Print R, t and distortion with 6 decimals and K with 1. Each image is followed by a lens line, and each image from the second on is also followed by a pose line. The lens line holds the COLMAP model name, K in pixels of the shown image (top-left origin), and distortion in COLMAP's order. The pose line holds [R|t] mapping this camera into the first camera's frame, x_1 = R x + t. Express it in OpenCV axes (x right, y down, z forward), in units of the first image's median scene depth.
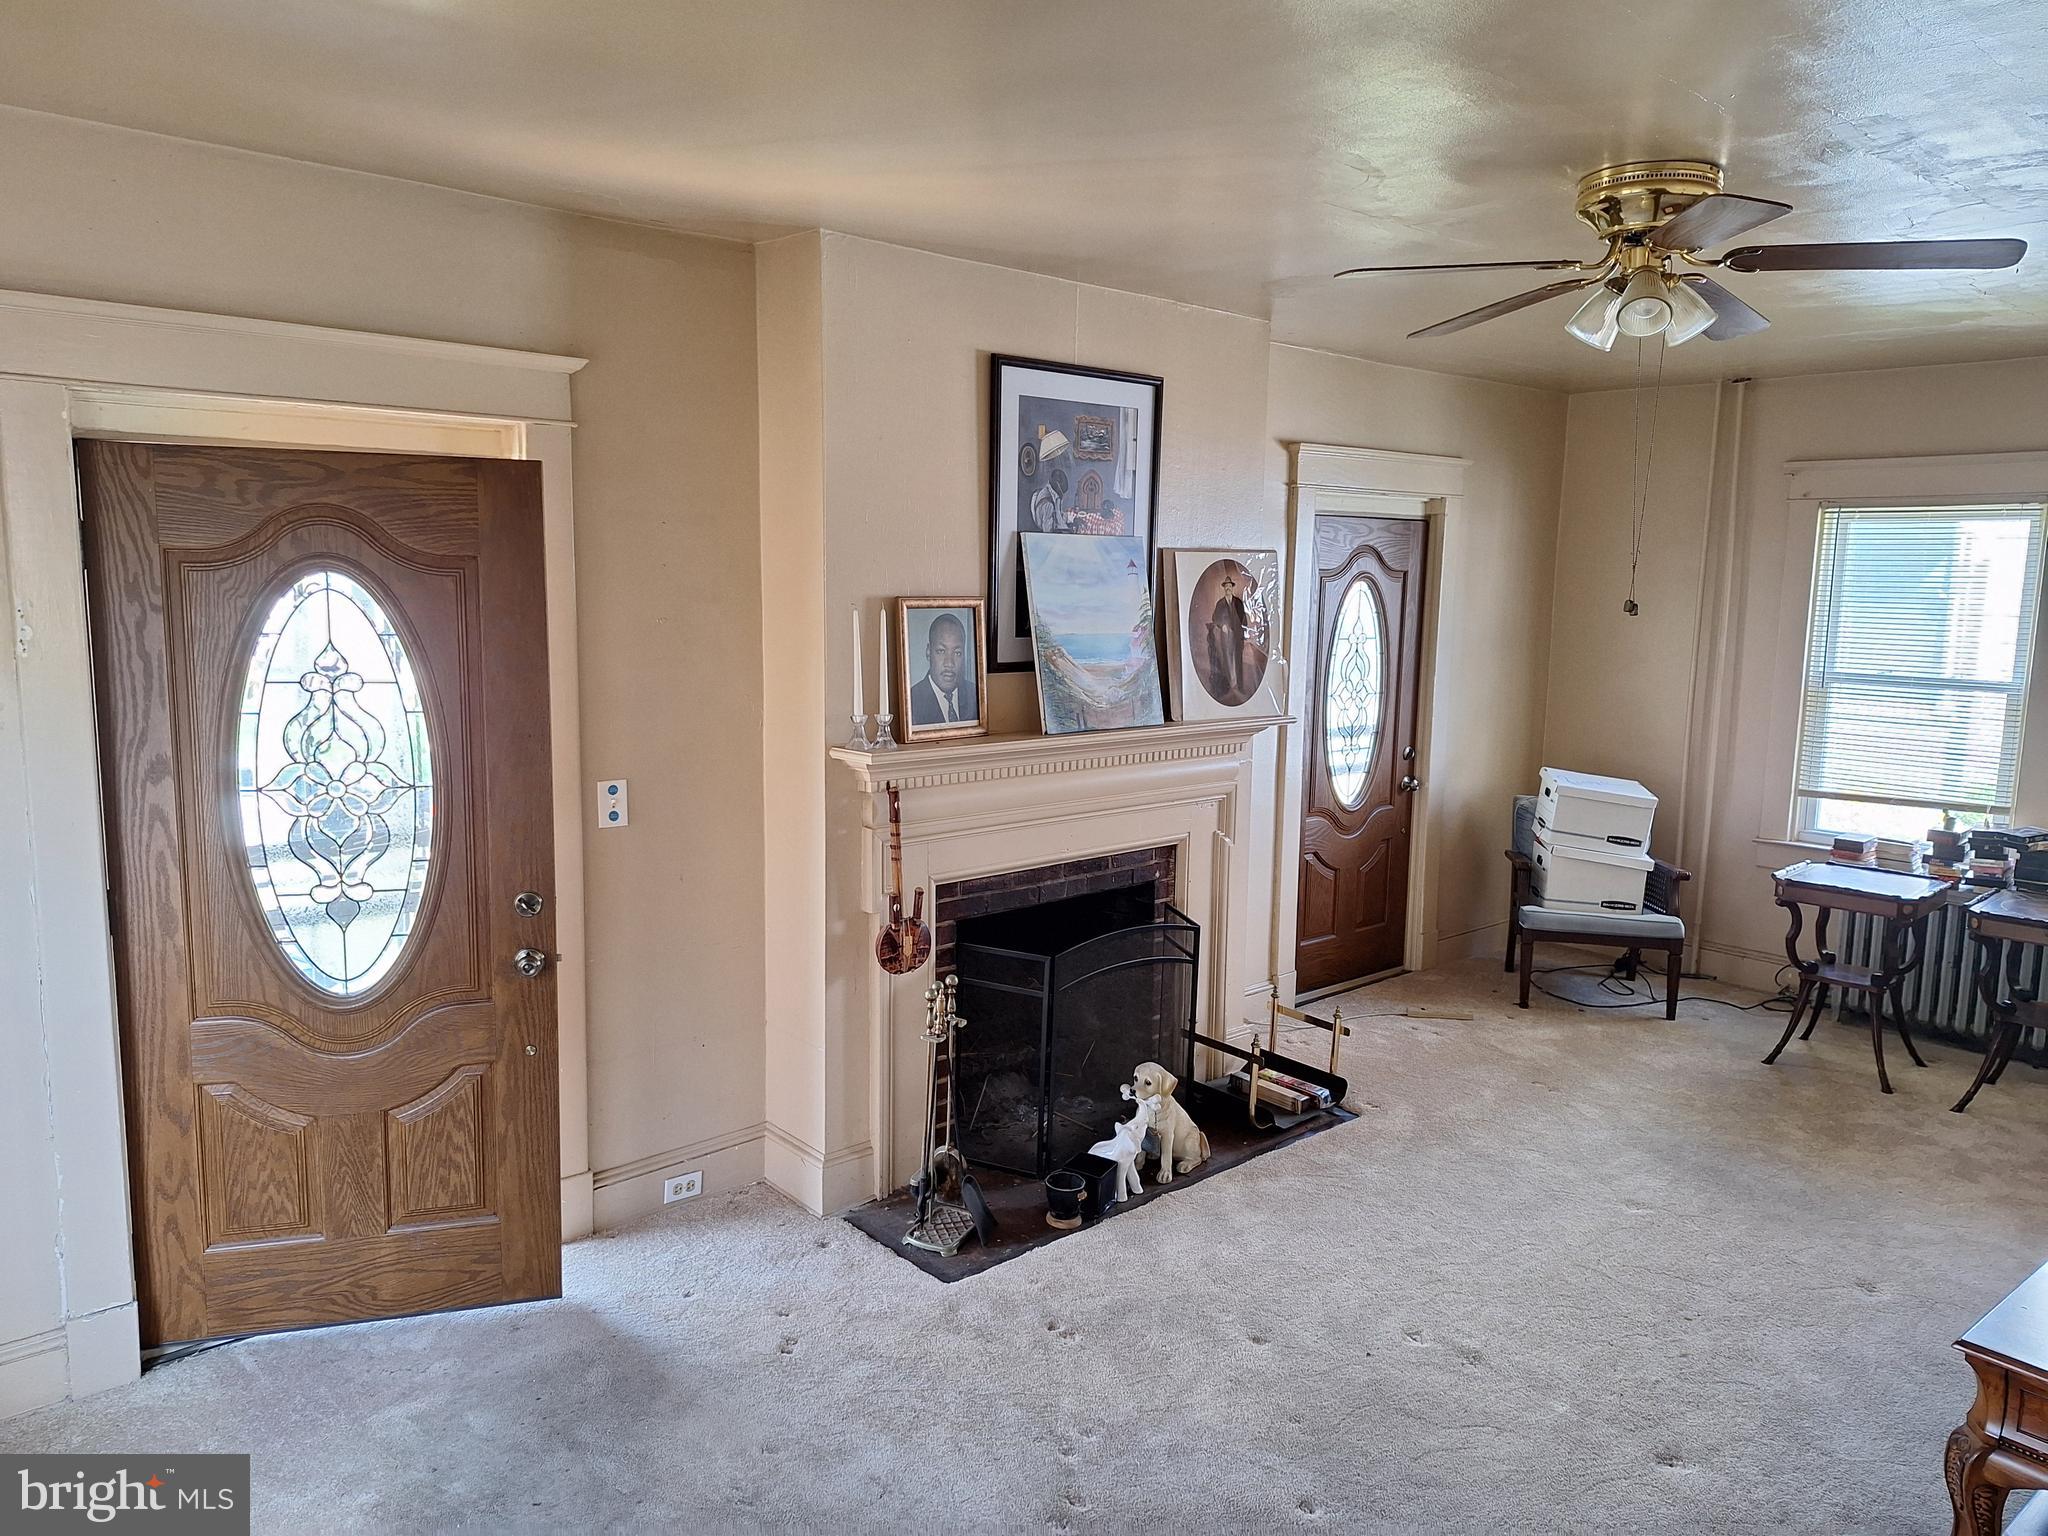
lens RADIAL K [[1408.9, 0, 1026.3], [0, 1408.9, 770.7], [0, 0, 1]] dist [0.083510, -0.084777]
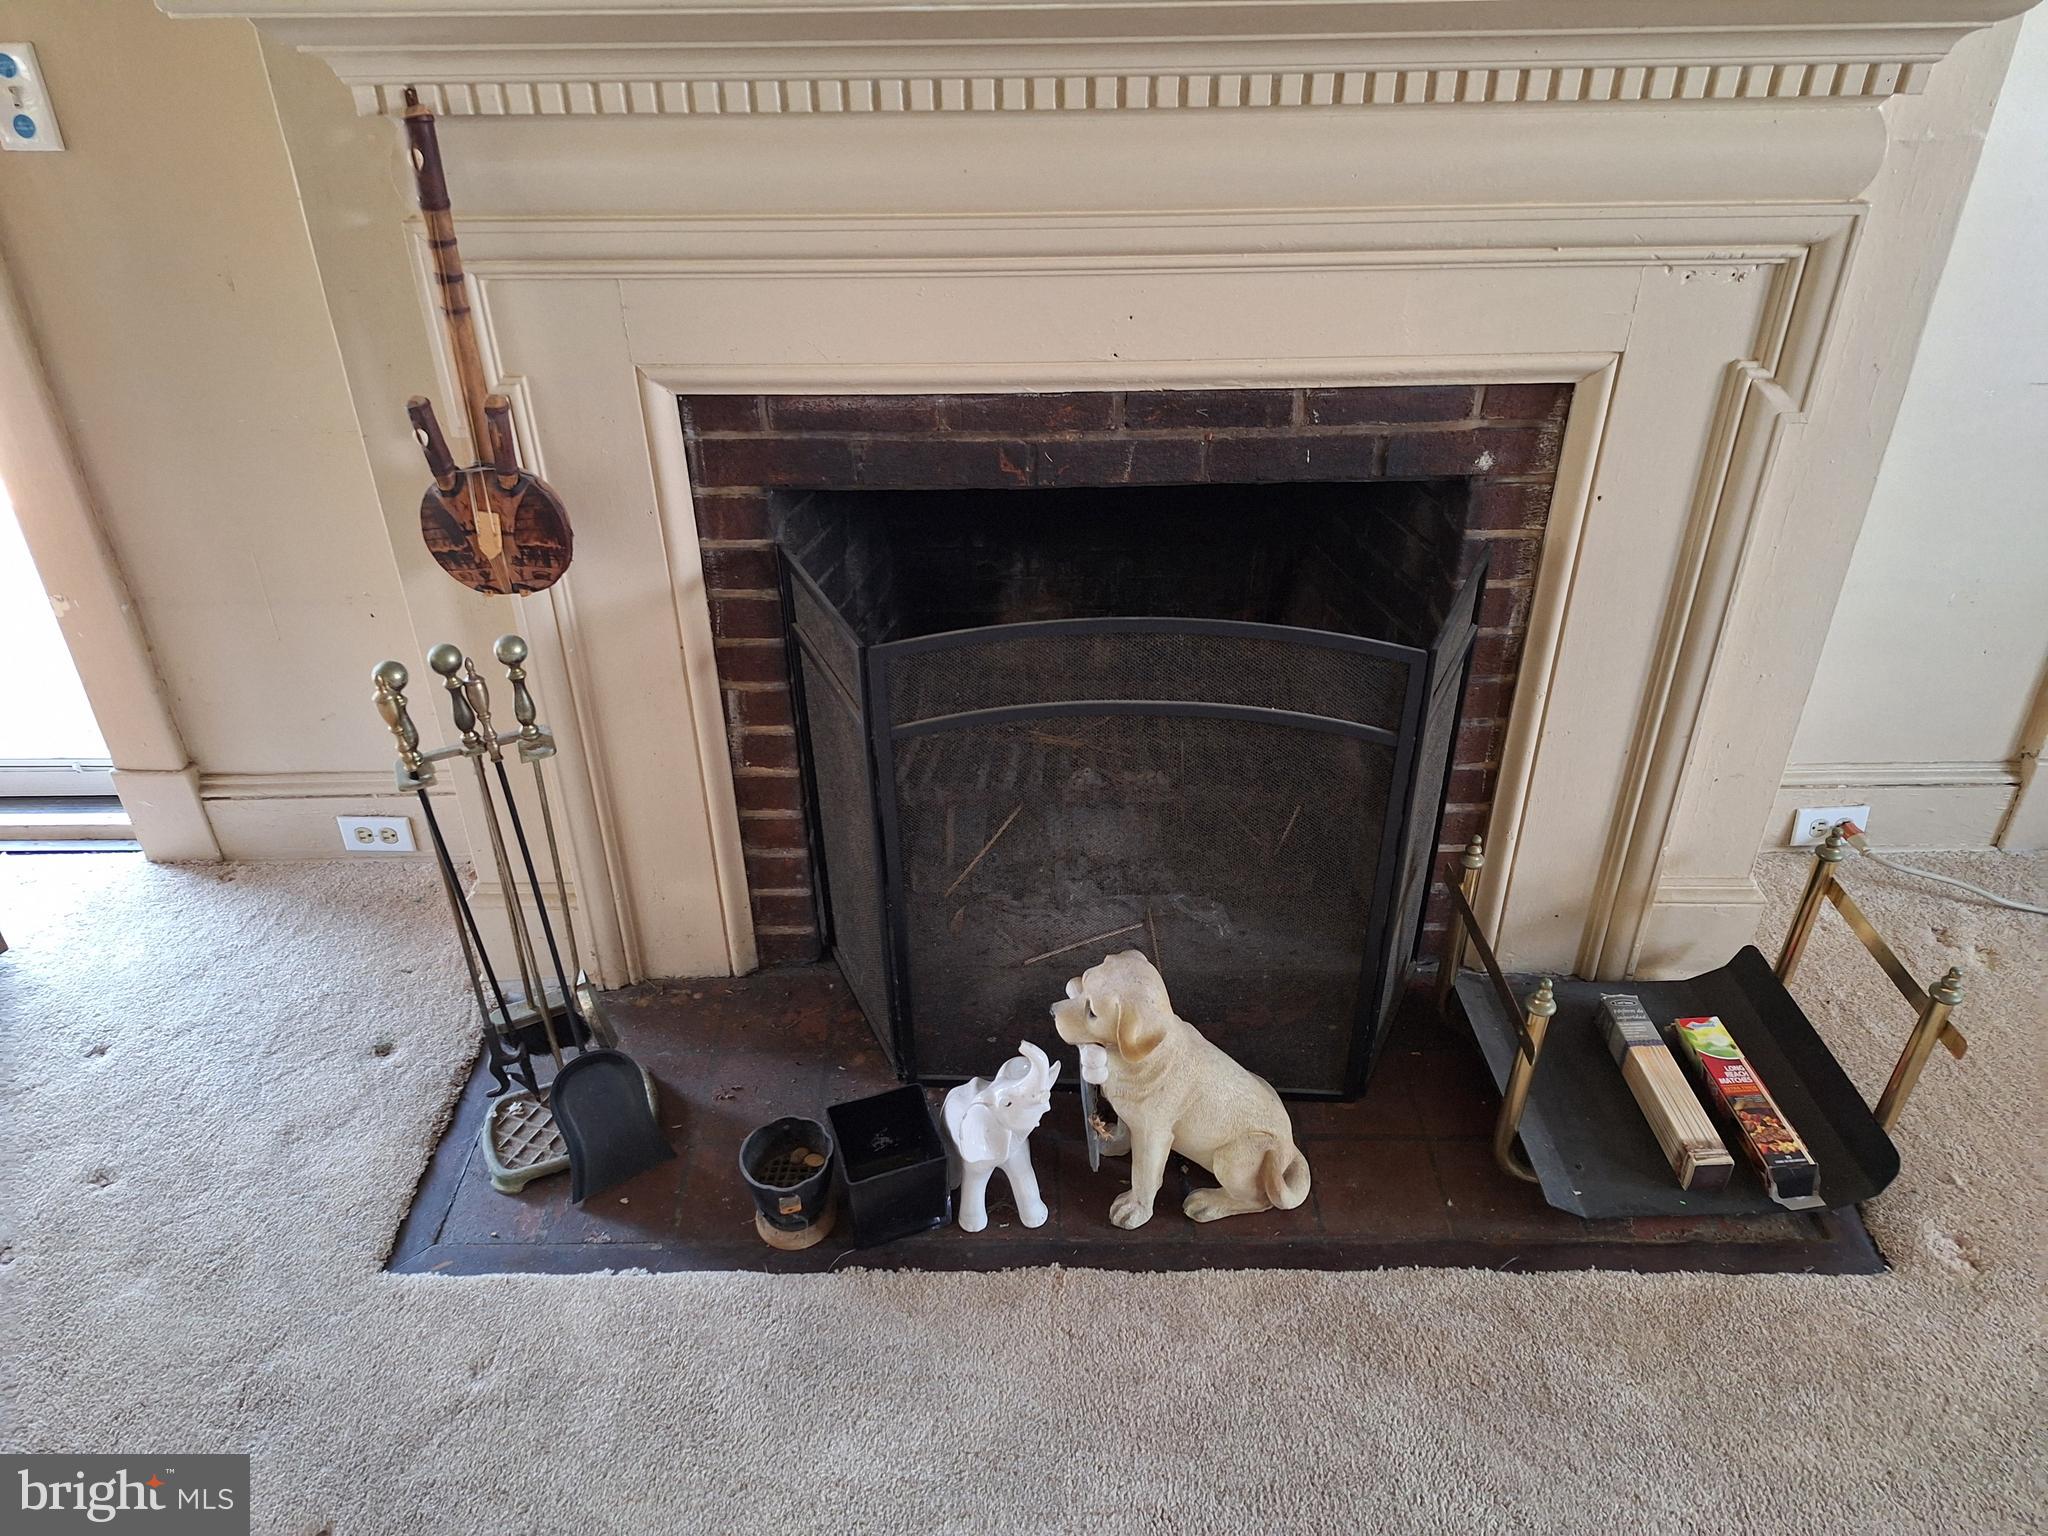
lens RADIAL K [[1408.9, 0, 1022.2], [0, 1408.9, 756.9], [0, 0, 1]] dist [0.083510, -0.084777]
pose [[0.741959, 0.334072, -0.581286, 0.270932], [-0.069991, 0.900872, 0.428404, -0.006130], [0.666782, -0.277174, 0.691792, 0.734800]]
